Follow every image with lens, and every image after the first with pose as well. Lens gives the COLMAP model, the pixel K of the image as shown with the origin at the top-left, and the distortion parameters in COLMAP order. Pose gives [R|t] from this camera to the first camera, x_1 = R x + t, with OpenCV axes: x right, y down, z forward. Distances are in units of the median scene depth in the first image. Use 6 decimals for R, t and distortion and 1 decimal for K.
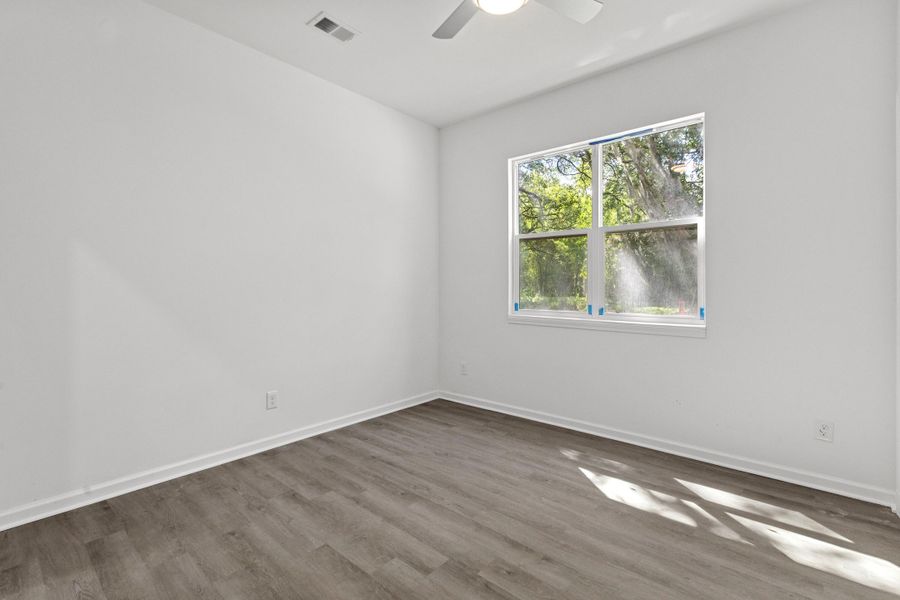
lens RADIAL K [[408.7, 0, 441.0], [0, 408.7, 289.3], [0, 0, 1]] dist [-0.000596, -0.000736]
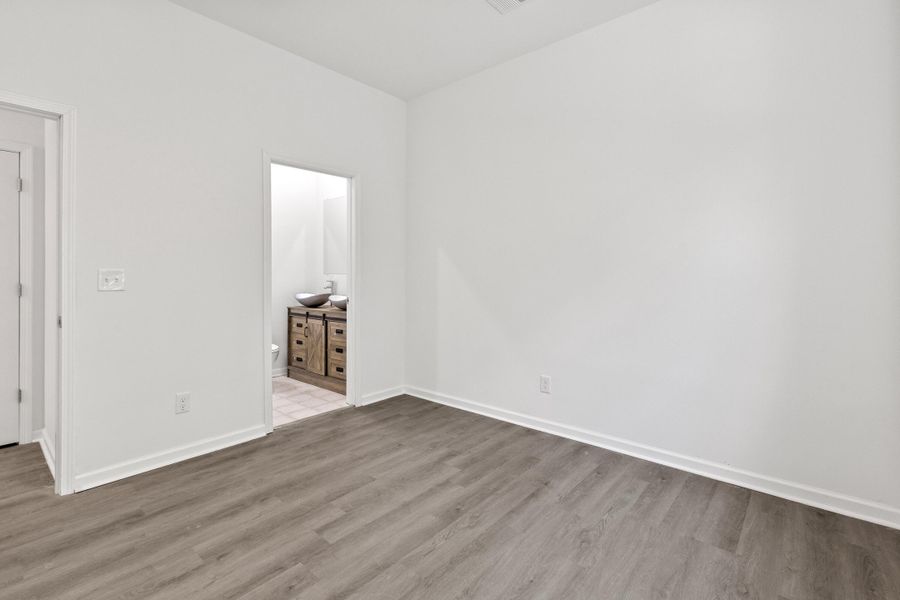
lens RADIAL K [[408.7, 0, 443.7], [0, 408.7, 274.5], [0, 0, 1]] dist [-0.000596, -0.000736]
pose [[0.016504, 0.002994, -0.999859, 0.782311], [-0.005091, 0.999983, 0.002910, -0.003273], [0.999851, 0.005042, 0.016519, 0.960515]]
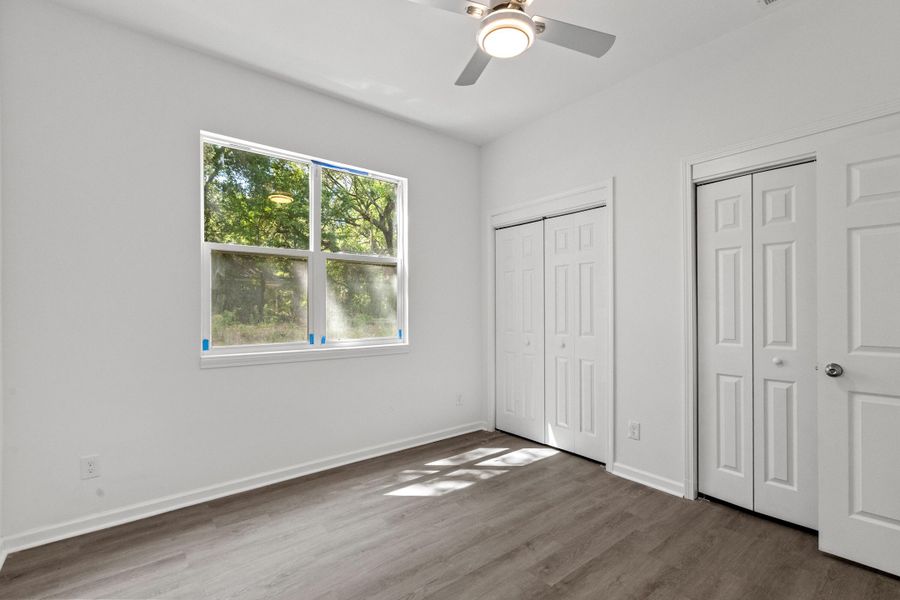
lens RADIAL K [[408.7, 0, 450.3], [0, 408.7, 309.2], [0, 0, 1]] dist [-0.000596, -0.000736]
pose [[0.157896, -0.002987, 0.987451, -0.729086], [0.009012, 0.999958, 0.001583, -0.024019], [-0.987415, 0.008649, 0.157916, 0.786312]]
